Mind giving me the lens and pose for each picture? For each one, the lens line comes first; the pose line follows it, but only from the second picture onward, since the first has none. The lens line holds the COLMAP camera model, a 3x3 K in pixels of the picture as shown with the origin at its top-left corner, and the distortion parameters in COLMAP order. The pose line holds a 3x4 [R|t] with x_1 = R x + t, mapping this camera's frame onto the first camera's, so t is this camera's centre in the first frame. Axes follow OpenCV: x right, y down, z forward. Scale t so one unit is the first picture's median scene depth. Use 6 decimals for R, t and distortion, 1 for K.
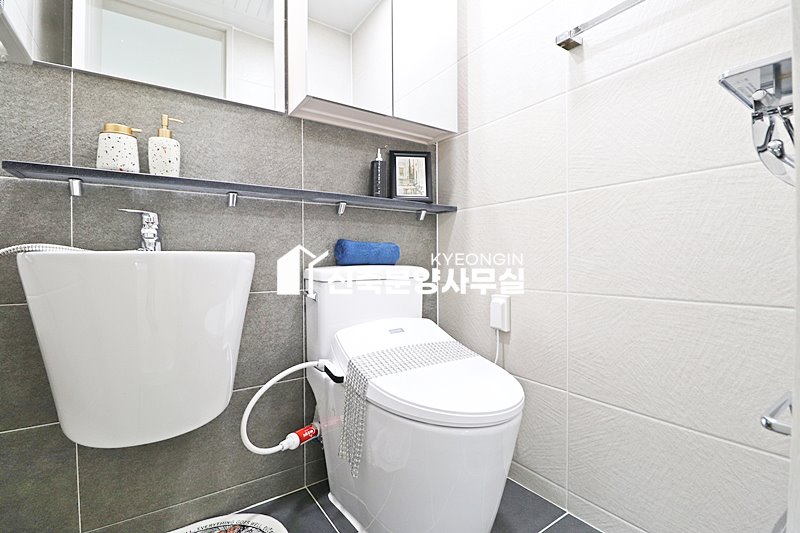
lens RADIAL K [[368.6, 0, 401.5], [0, 368.6, 264.1], [0, 0, 1]] dist [-0.007705, -0.007081]
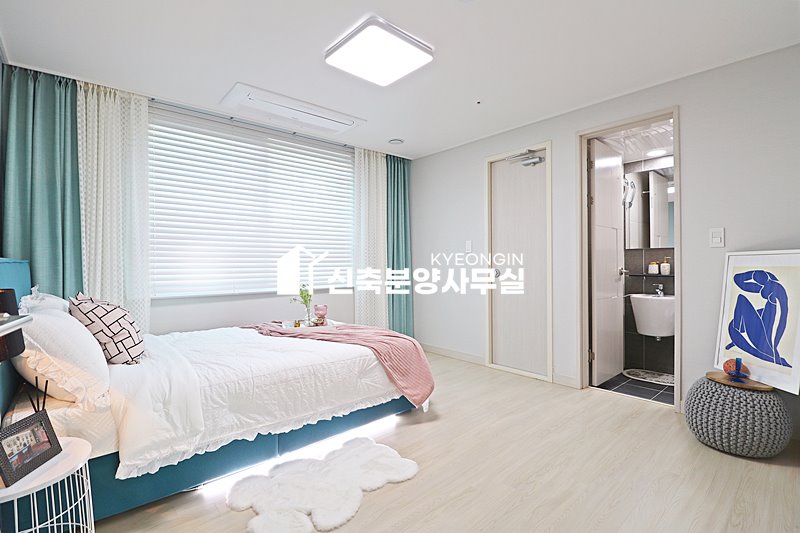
lens RADIAL K [[368.6, 0, 402.2], [0, 368.6, 267.7], [0, 0, 1]] dist [-0.007705, -0.007081]
pose [[0.137639, -0.002471, -0.990479, 2.614996], [0.006889, 0.999975, -0.001537, -0.326097], [0.990458, -0.006612, 0.137653, -2.093595]]
